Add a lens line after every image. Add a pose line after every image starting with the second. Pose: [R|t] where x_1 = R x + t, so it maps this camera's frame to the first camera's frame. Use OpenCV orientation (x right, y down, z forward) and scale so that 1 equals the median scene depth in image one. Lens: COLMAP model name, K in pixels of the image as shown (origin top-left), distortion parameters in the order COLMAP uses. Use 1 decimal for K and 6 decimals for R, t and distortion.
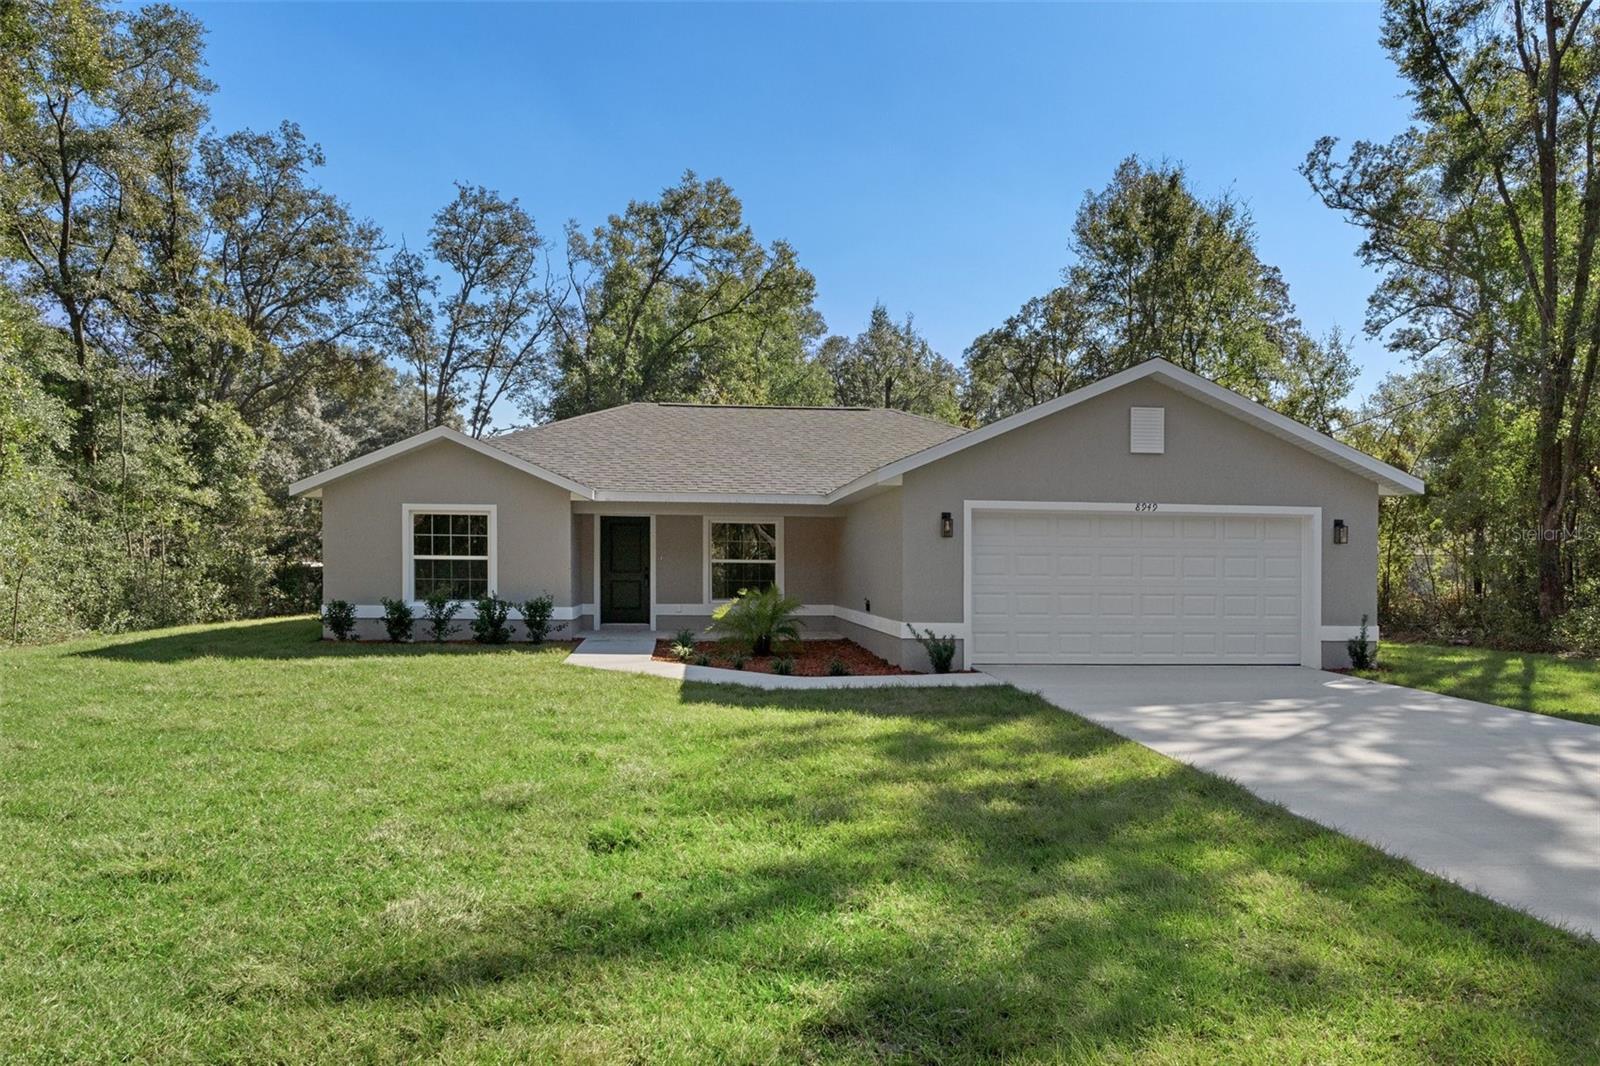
lens RADIAL K [[1176.8, 0, 793.0], [0, 1176.8, 670.6], [0, 0, 1]] dist [-0.000981, -0.003332]
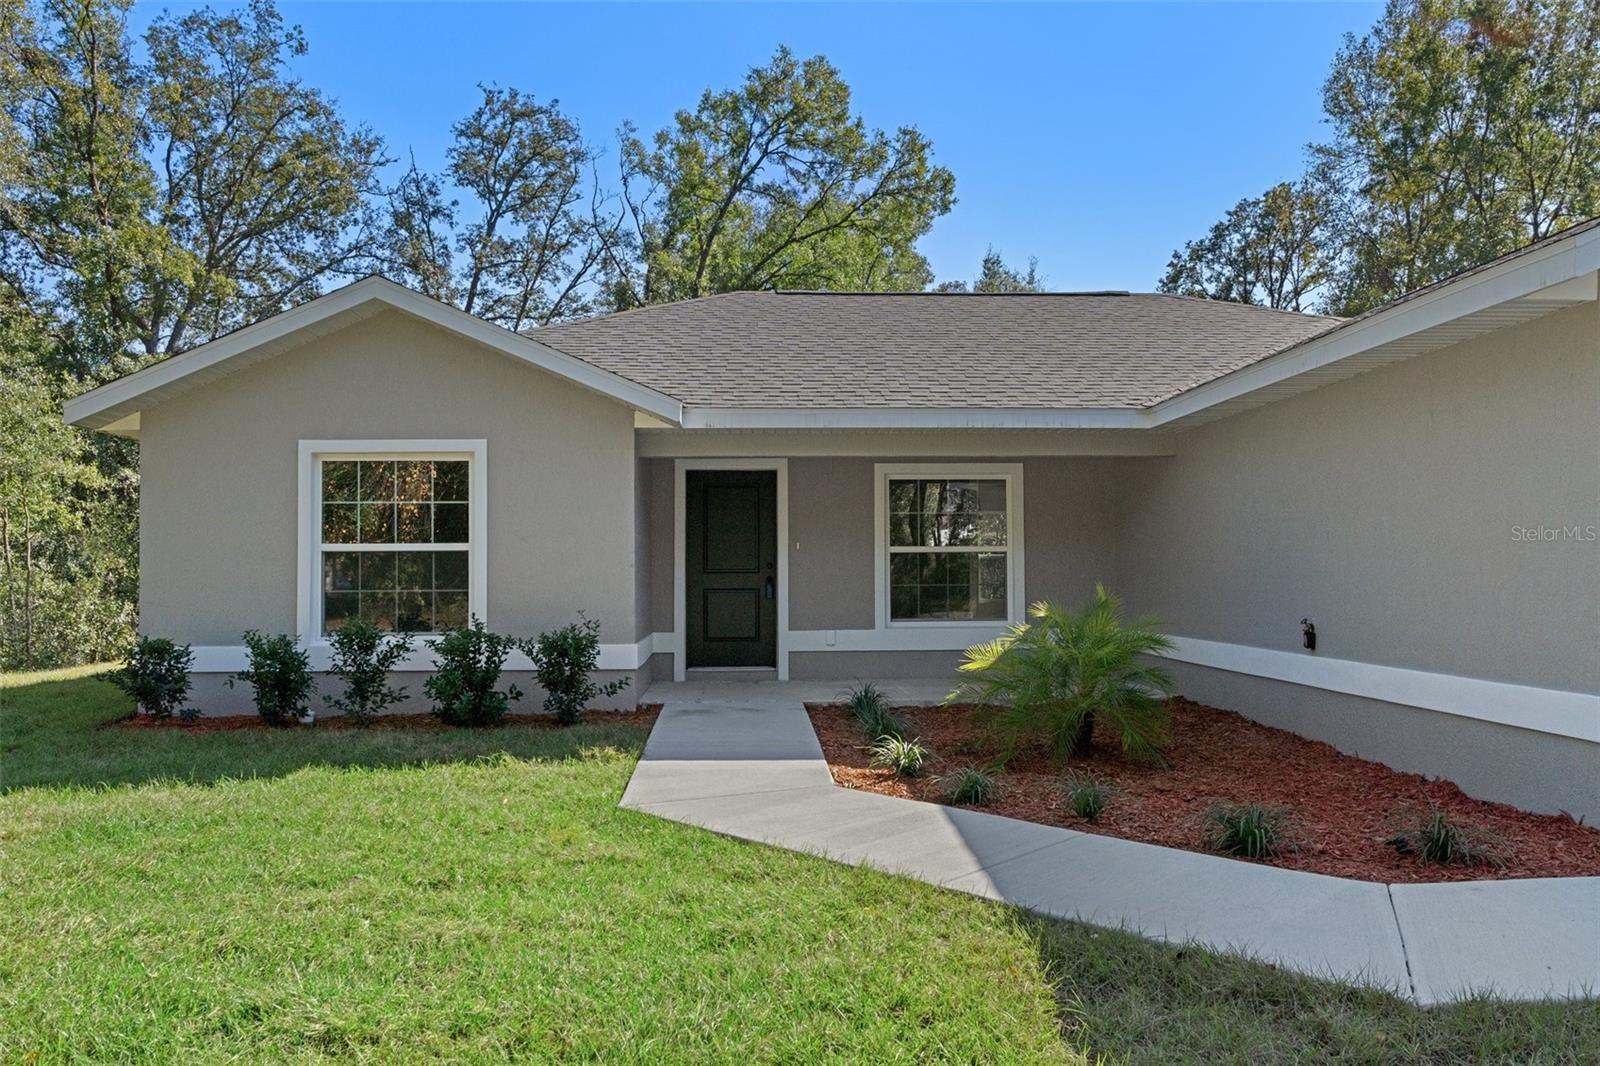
lens RADIAL K [[1177.5, 0, 807.5], [0, 1177.5, 535.1], [0, 0, 1]] dist [0.000521, 0.007244]
pose [[0.999528, -0.016655, -0.025799, -0.055992], [0.013495, 0.992905, -0.118142, -0.021544], [0.027584, 0.117738, 0.992661, 0.276024]]
